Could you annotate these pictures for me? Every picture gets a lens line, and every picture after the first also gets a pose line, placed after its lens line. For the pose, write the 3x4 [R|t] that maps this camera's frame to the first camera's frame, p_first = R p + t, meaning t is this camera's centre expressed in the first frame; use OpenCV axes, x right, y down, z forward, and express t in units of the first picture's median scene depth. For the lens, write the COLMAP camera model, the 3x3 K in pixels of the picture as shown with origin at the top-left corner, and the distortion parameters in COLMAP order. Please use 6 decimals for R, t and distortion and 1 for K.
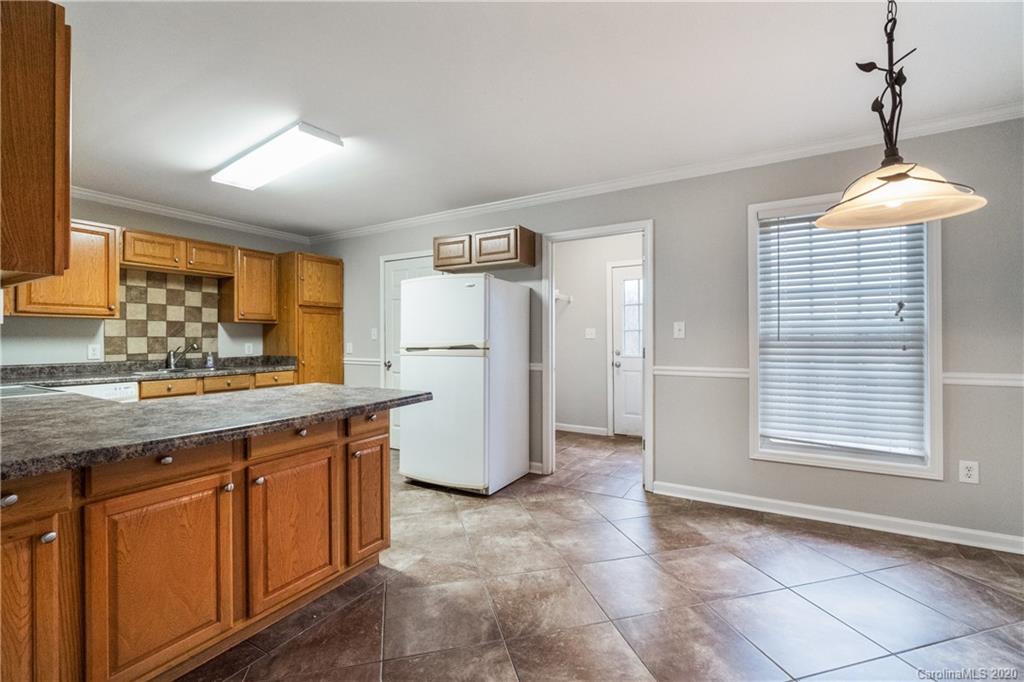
lens RADIAL K [[440.6, 0, 508.8], [0, 440.6, 339.6], [0, 0, 1]] dist [-0.000938, 0.000731]
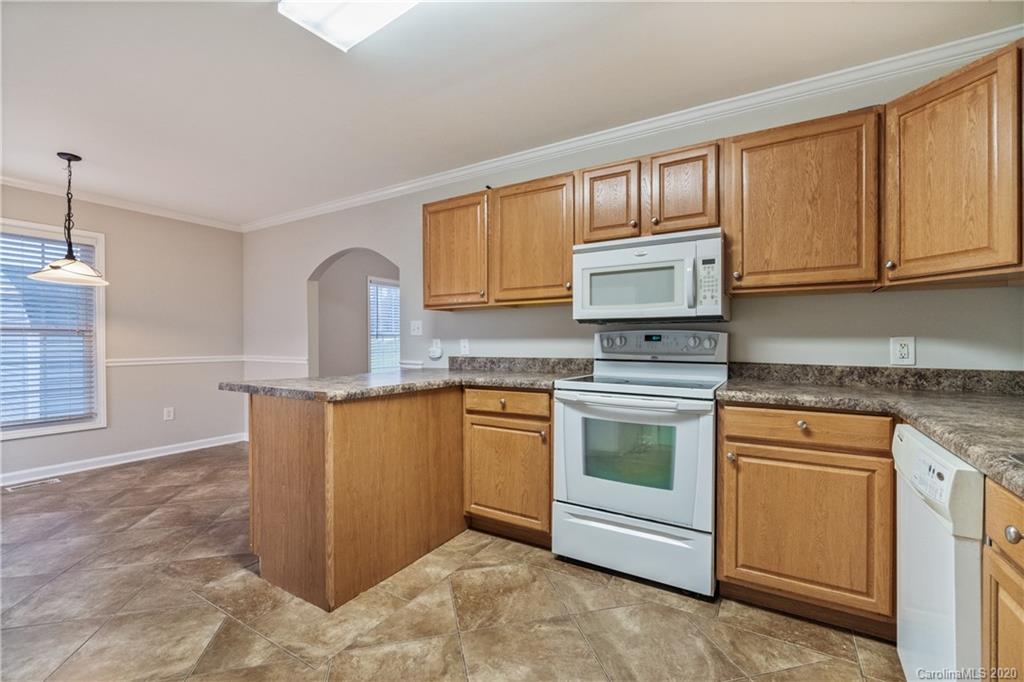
lens RADIAL K [[440.6, 0, 508.8], [0, 440.6, 339.6], [0, 0, 1]] dist [-0.000938, 0.000731]
pose [[-0.999734, 0.005785, 0.022310, -0.628636], [0.005842, 0.999980, 0.002491, 0.011982], [-0.022295, 0.002621, -0.999748, 1.432408]]
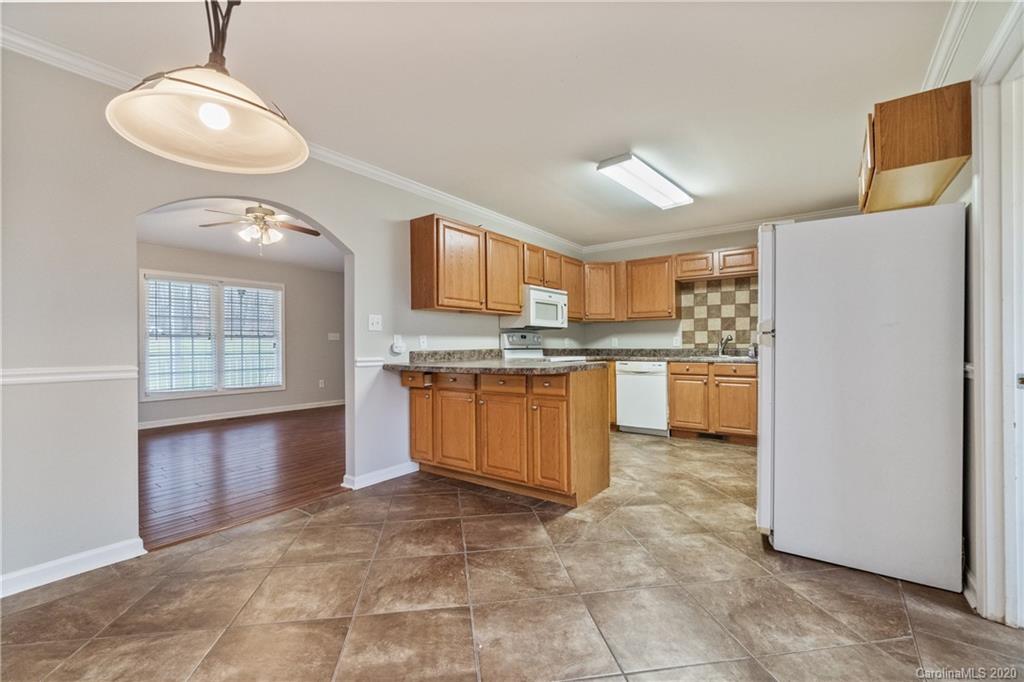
lens RADIAL K [[440.6, 0, 508.8], [0, 440.6, 339.6], [0, 0, 1]] dist [-0.000938, 0.000731]
pose [[-0.105672, -0.009000, -0.994360, 0.715958], [0.006828, 0.999929, -0.009776, 0.037973], [0.994378, -0.007822, -0.105603, 0.713704]]
